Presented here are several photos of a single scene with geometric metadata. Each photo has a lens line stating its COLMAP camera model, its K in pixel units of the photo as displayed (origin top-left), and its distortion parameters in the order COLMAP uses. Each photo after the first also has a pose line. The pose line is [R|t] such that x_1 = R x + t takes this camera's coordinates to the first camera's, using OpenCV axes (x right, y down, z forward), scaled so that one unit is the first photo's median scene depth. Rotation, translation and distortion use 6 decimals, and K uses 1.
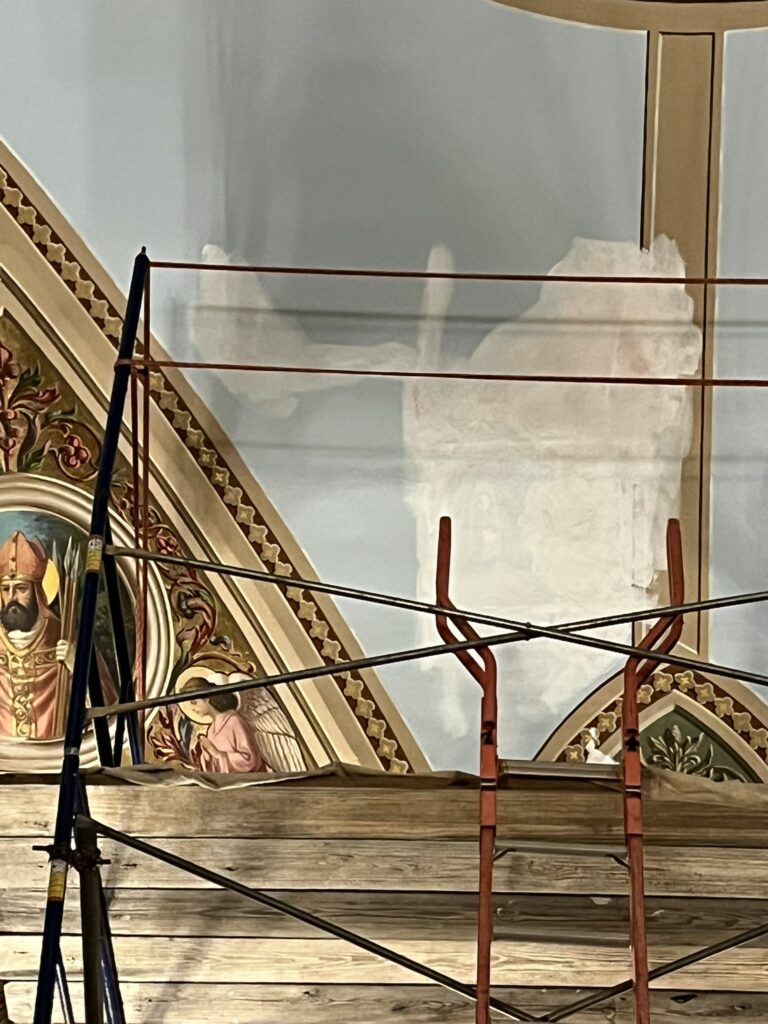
lens RADIAL K [[2629.1, 0, 384.0], [0, 2629.1, 512.0], [0, 0, 1]] dist [0.344711, -5.622597]
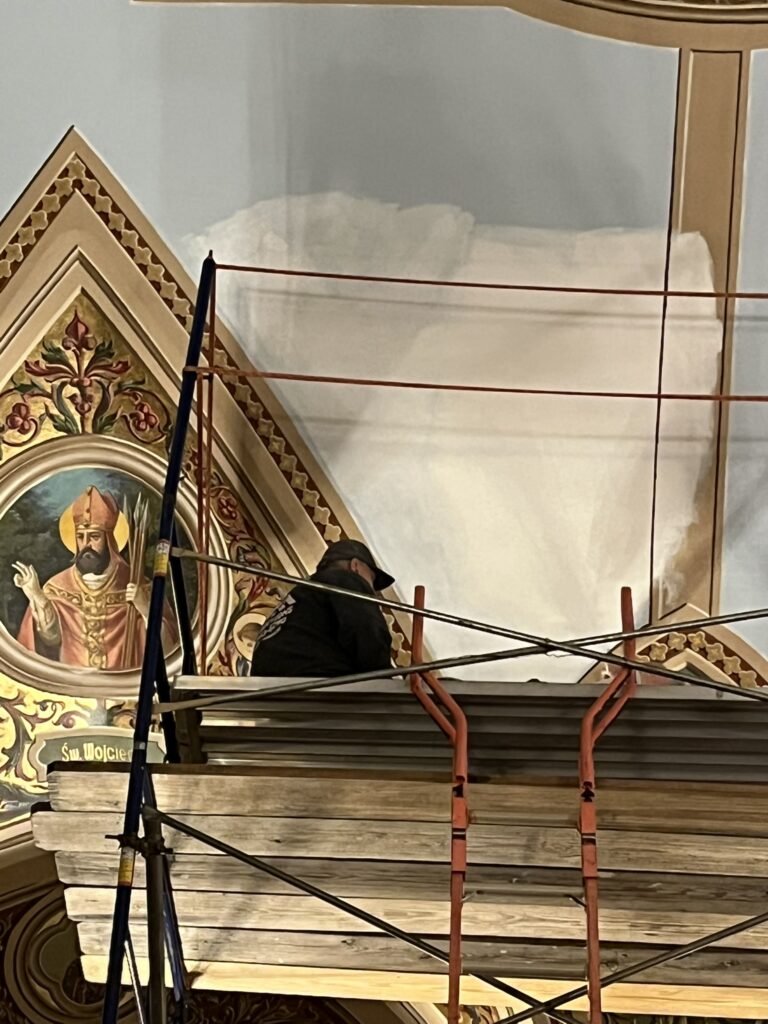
lens RADIAL K [[2629.1, 0, 384.0], [0, 2629.1, 512.0], [0, 0, 1]] dist [0.344711, -5.622597]
pose [[0.999481, 0.022828, -0.022745, 0.007813], [-0.020550, 0.995191, 0.095777, -0.092375], [0.024822, -0.095260, 0.995143, -0.090295]]
